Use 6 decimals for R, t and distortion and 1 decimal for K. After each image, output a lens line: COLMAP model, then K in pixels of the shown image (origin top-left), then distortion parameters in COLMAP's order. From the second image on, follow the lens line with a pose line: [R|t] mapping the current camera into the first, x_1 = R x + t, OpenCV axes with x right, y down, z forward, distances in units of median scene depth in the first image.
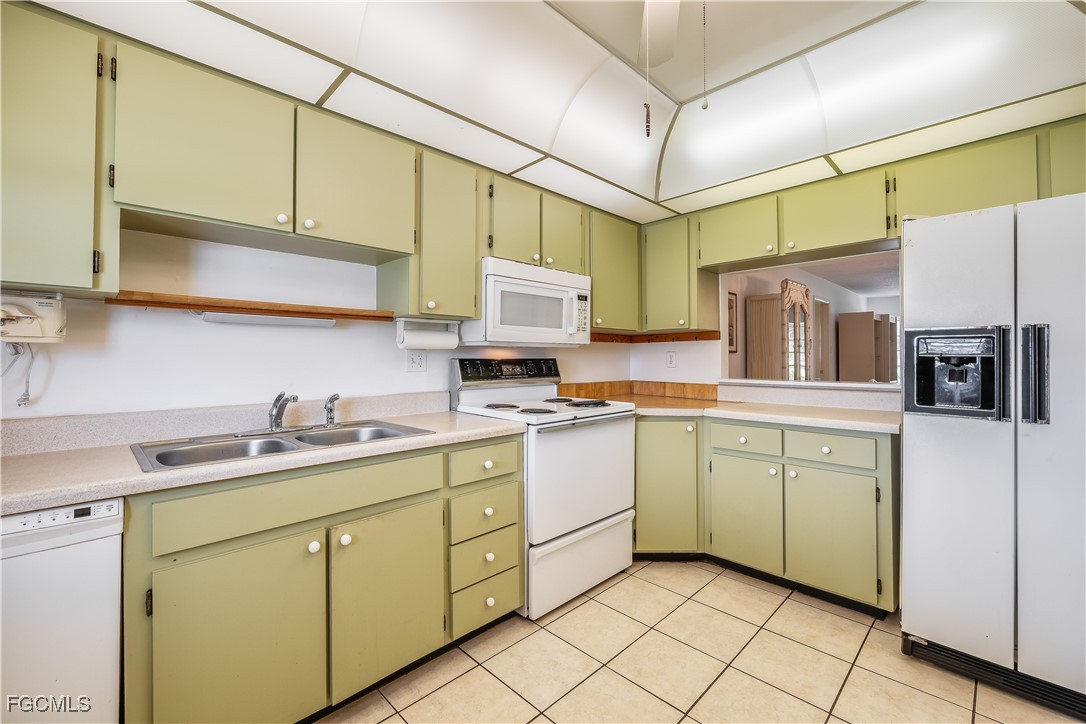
lens RADIAL K [[465.2, 0, 547.7], [0, 465.2, 353.8], [0, 0, 1]] dist [-0.004372, -0.000076]
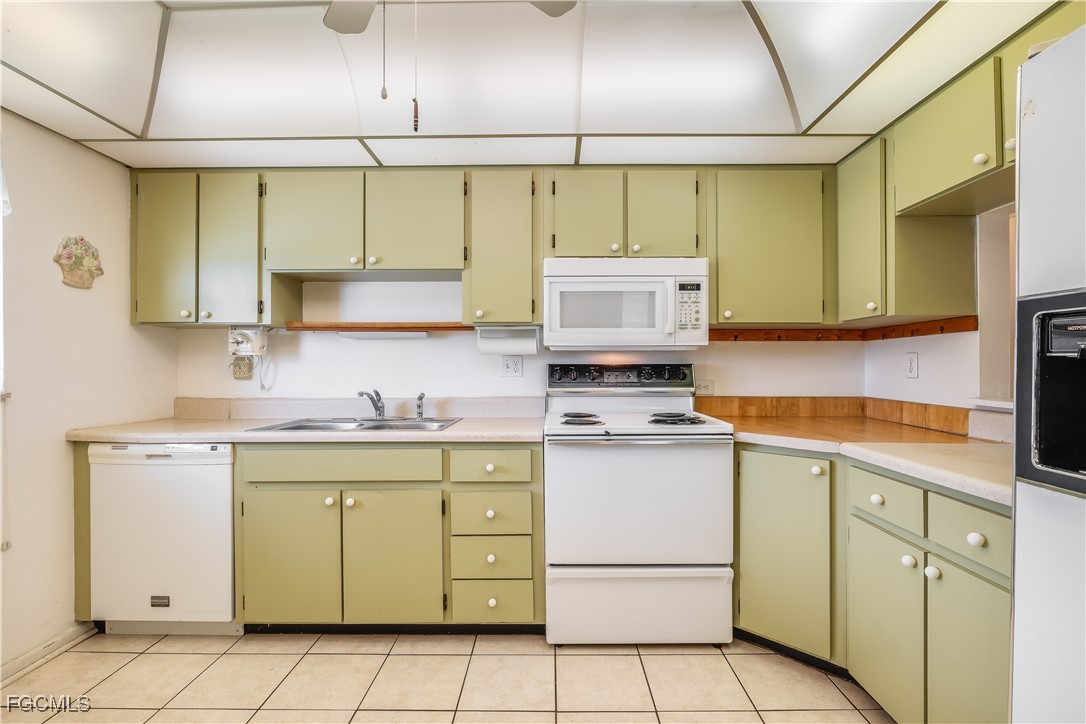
lens RADIAL K [[527.2, 0, 546.7], [0, 527.2, 366.7], [0, 0, 1]] dist [-0.011064, 0.000255]
pose [[0.692531, 0.001570, -0.721387, 0.631550], [0.007181, 0.999933, 0.009070, 0.005661], [0.721352, -0.011461, 0.692473, 0.233944]]
